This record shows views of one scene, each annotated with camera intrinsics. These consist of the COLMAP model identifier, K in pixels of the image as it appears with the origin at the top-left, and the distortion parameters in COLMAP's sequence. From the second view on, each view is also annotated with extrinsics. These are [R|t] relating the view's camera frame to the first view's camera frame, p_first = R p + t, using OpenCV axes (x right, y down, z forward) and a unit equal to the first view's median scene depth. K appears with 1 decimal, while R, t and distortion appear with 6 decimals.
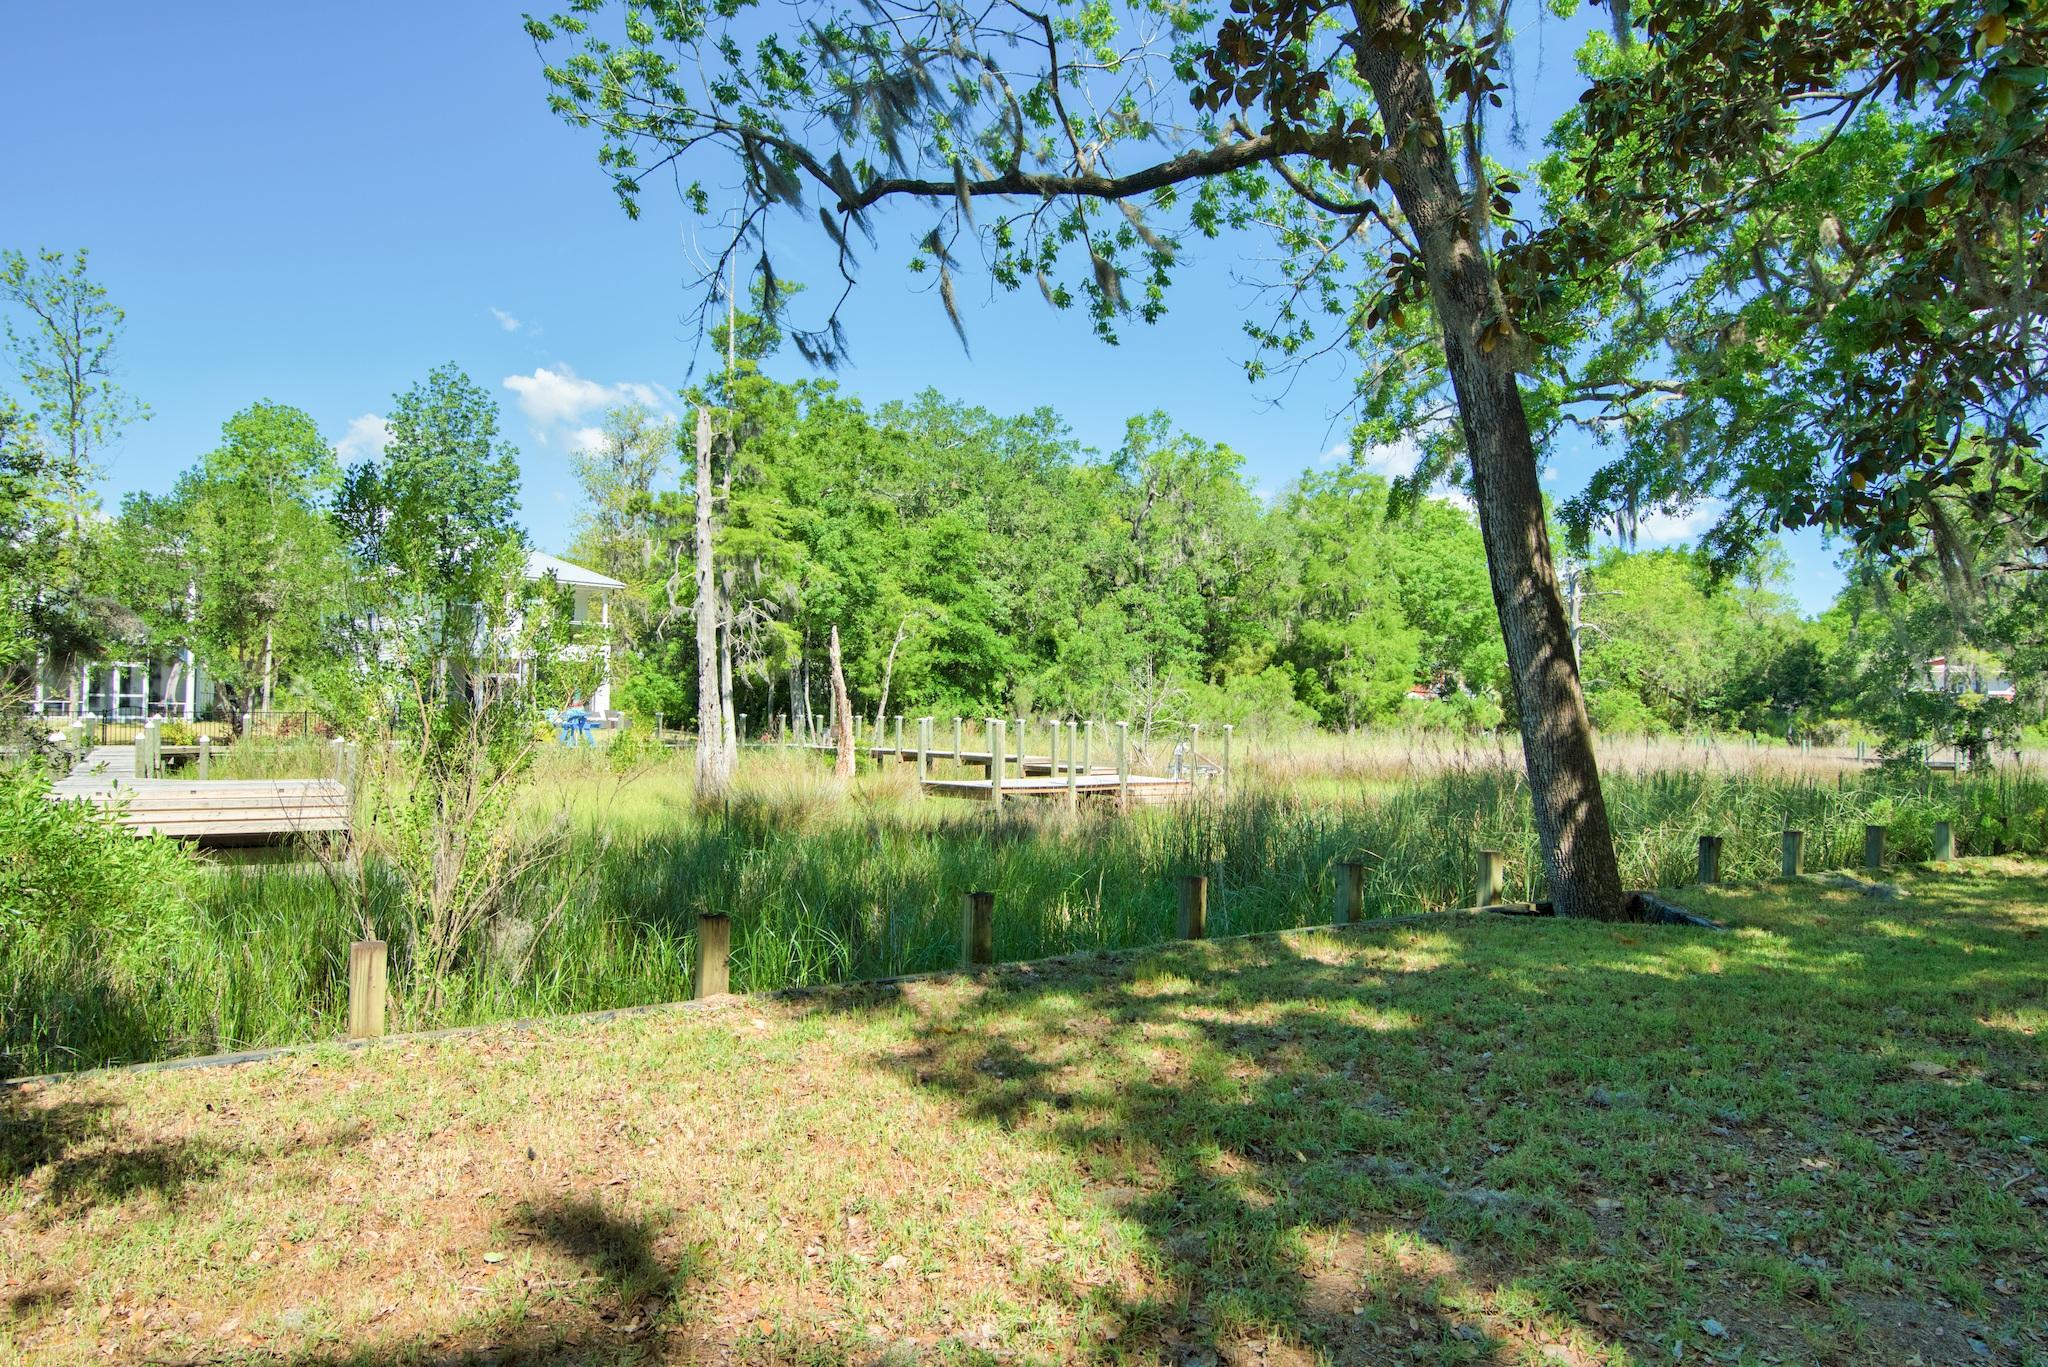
lens RADIAL K [[1273.4, 0, 1016.9], [0, 1273.4, 707.8], [0, 0, 1]] dist [0.007142, -0.000021]
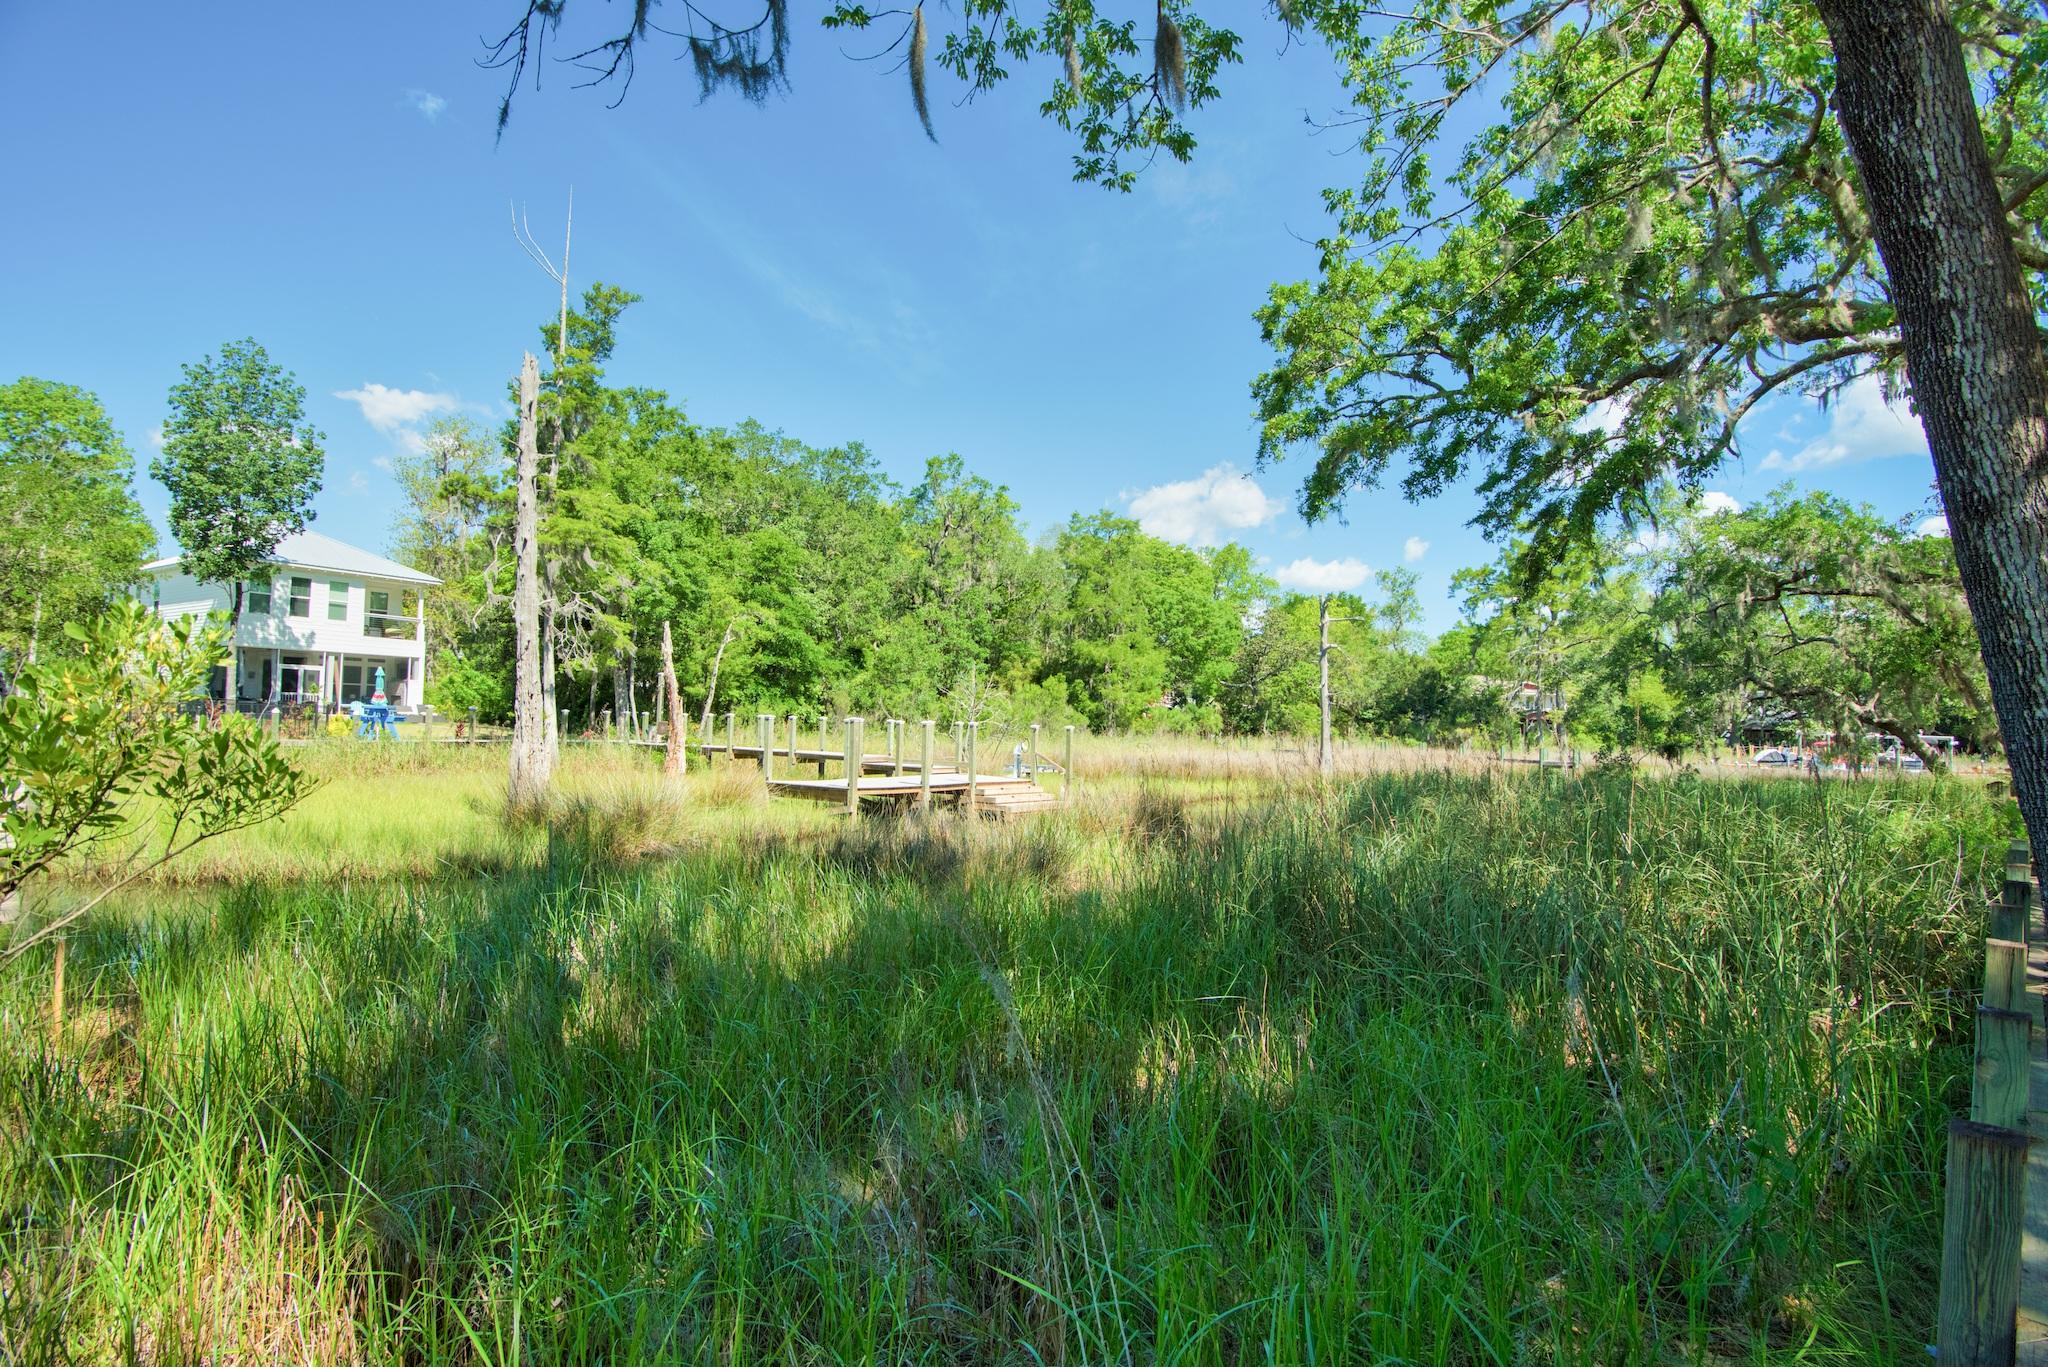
lens RADIAL K [[1036.4, 0, 1025.5], [0, 1036.4, 694.9], [0, 0, 1]] dist [-0.005170, -0.000883]
pose [[0.977918, 0.018901, 0.208130, -0.025781], [-0.015400, 0.999712, -0.018428, 0.002252], [-0.208419, 0.014816, 0.977927, 0.108246]]
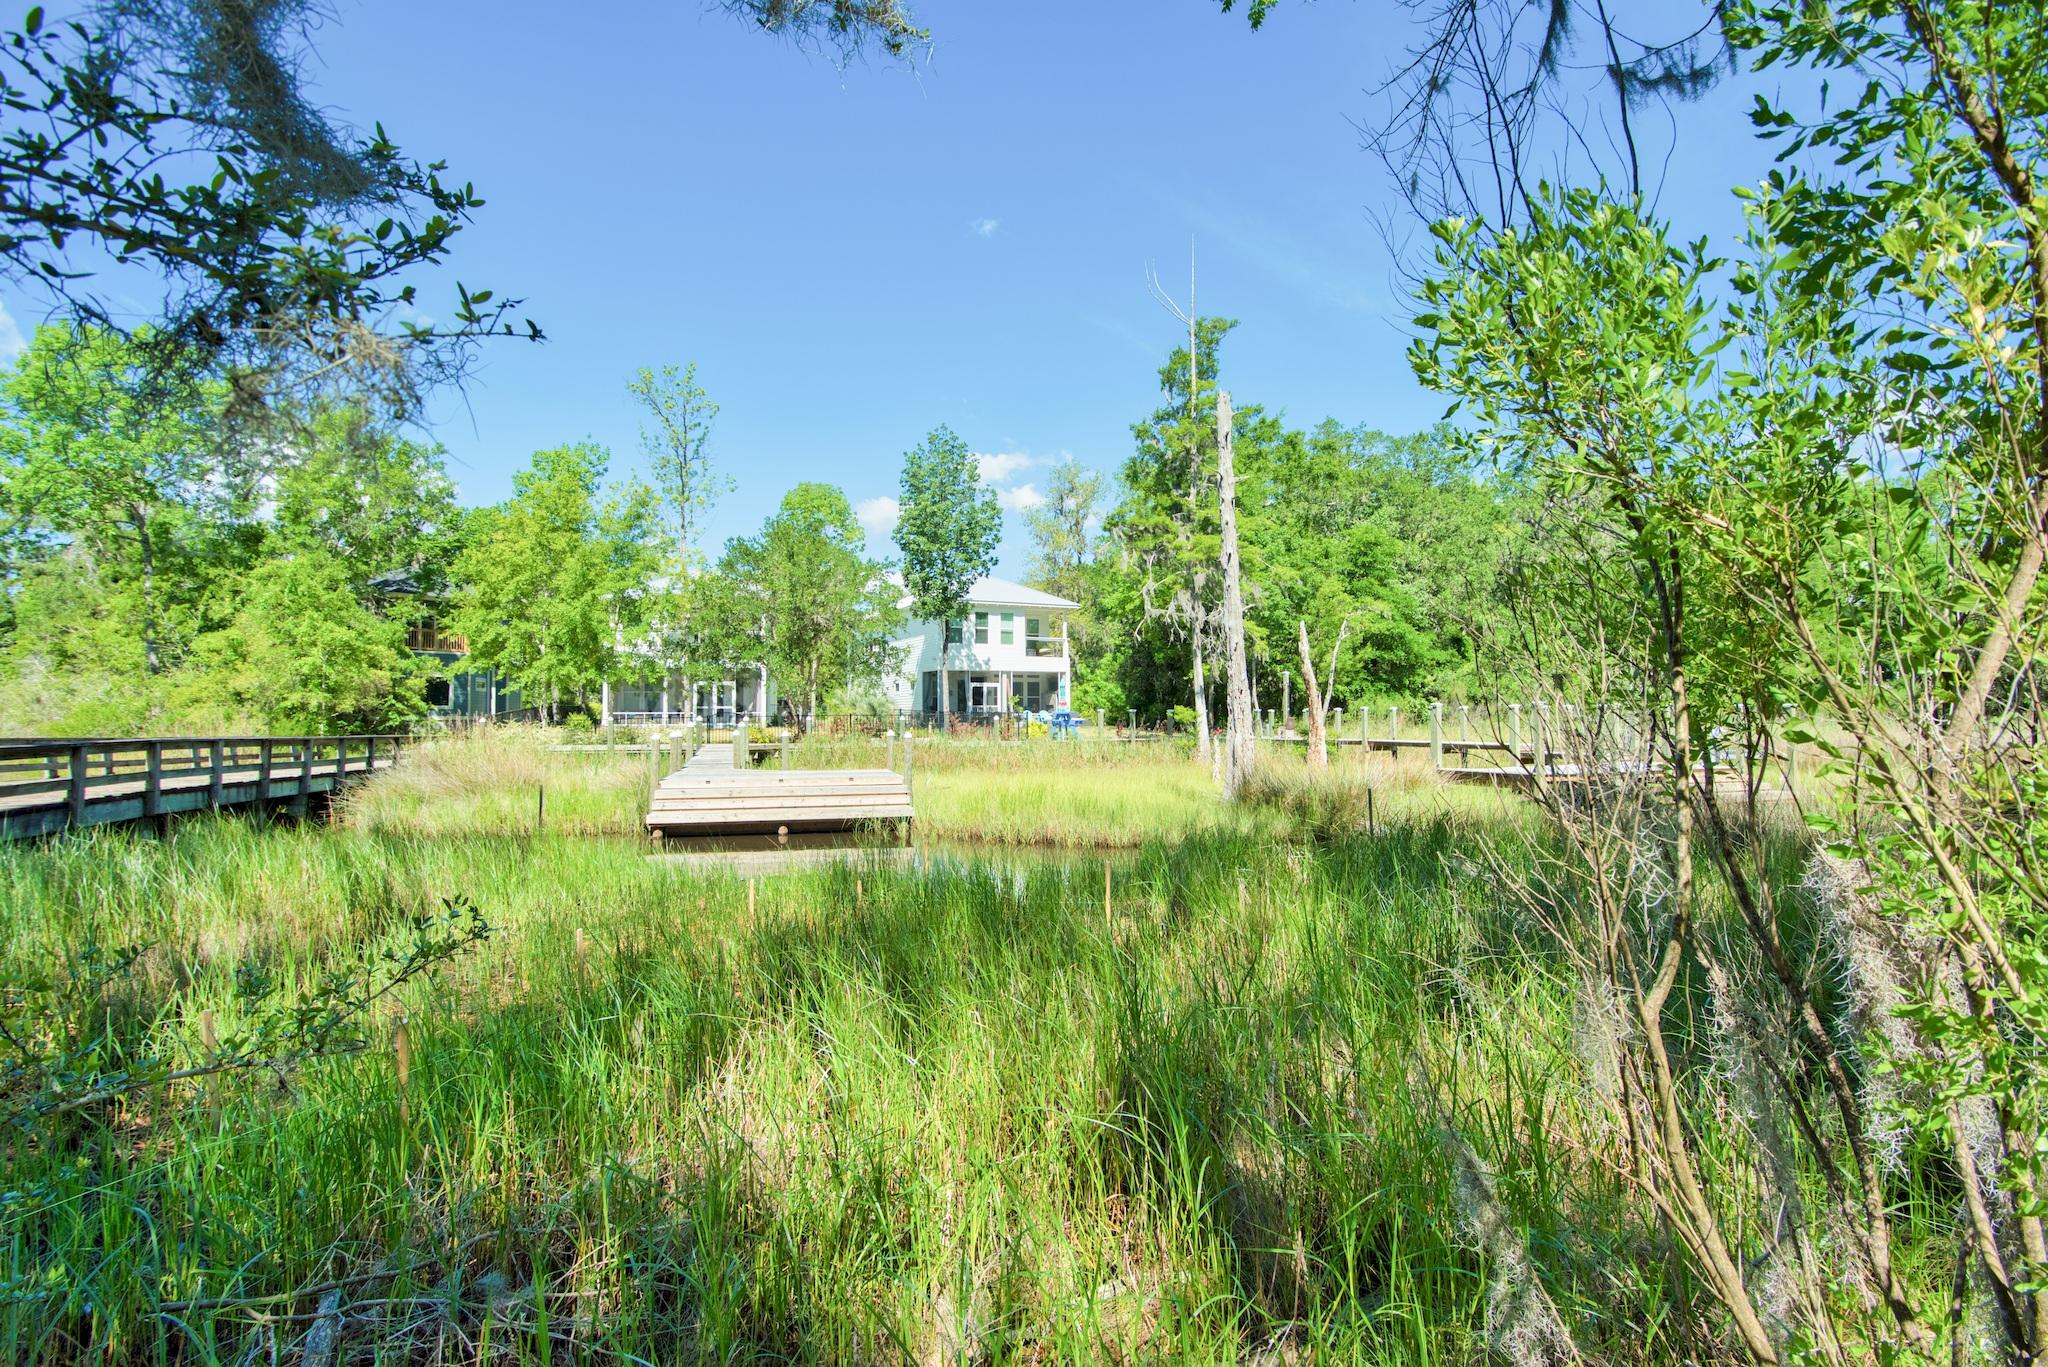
lens RADIAL K [[1036.4, 0, 1022.7], [0, 1036.4, 695.1], [0, 0, 1]] dist [-0.005170, -0.000883]
pose [[0.948388, -0.029311, -0.315756, -0.064779], [0.023742, 0.999488, -0.021471, 0.006252], [0.316223, 0.012866, 0.948598, 0.086820]]
